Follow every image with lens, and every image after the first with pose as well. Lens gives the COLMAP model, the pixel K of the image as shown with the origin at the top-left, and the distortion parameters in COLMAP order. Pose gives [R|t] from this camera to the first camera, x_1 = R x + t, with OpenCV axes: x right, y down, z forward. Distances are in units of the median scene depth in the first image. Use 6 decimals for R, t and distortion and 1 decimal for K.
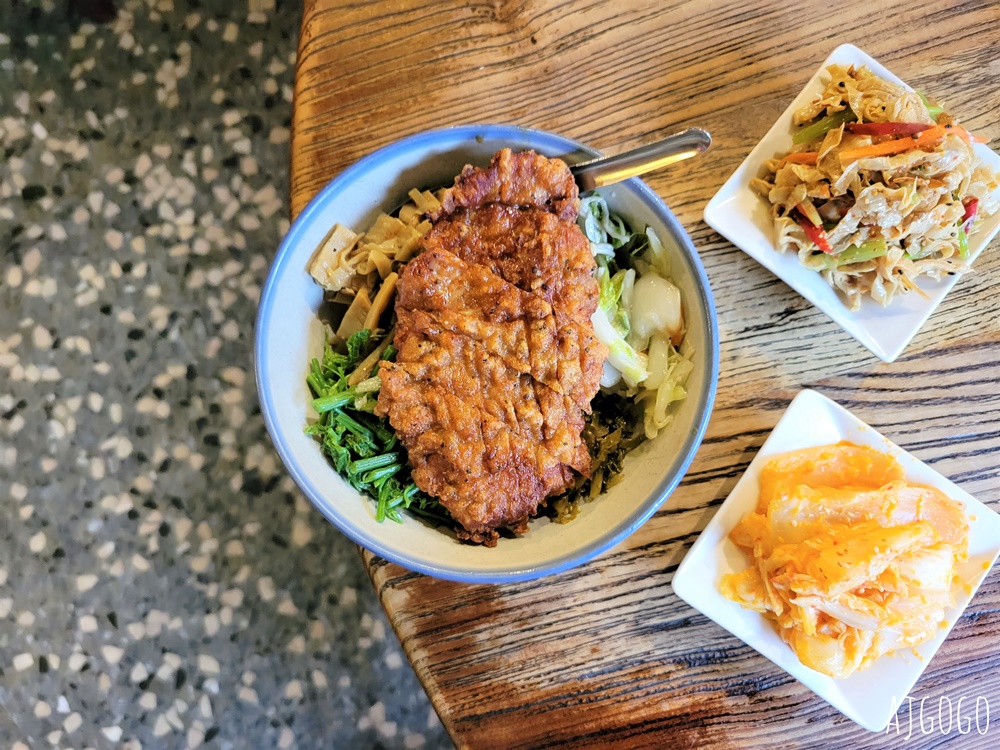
lens RADIAL K [[790.1, 0, 501.4], [0, 790.1, 392.3], [0, 0, 1]] dist [0.012419, -0.049991]
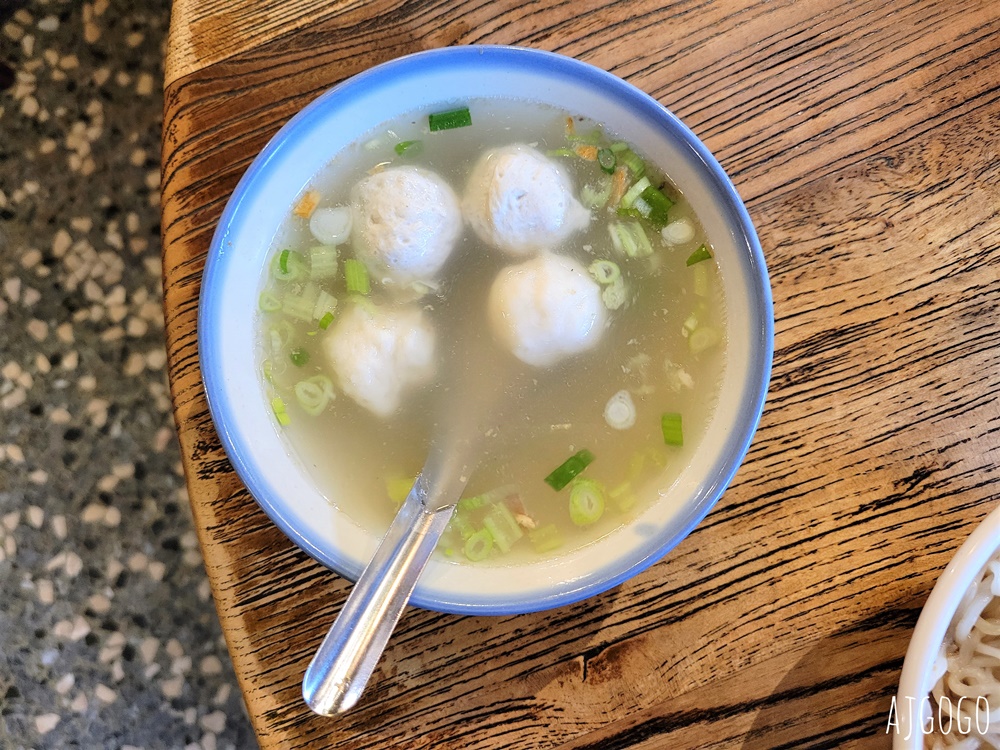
lens RADIAL K [[790.1, 0, 501.2], [0, 790.1, 371.9], [0, 0, 1]] dist [0.012419, -0.049991]
pose [[0.993347, -0.112937, 0.022501, 0.000364], [0.113354, 0.993388, -0.018208, -0.072903], [-0.020296, 0.020637, 0.999581, 0.109692]]
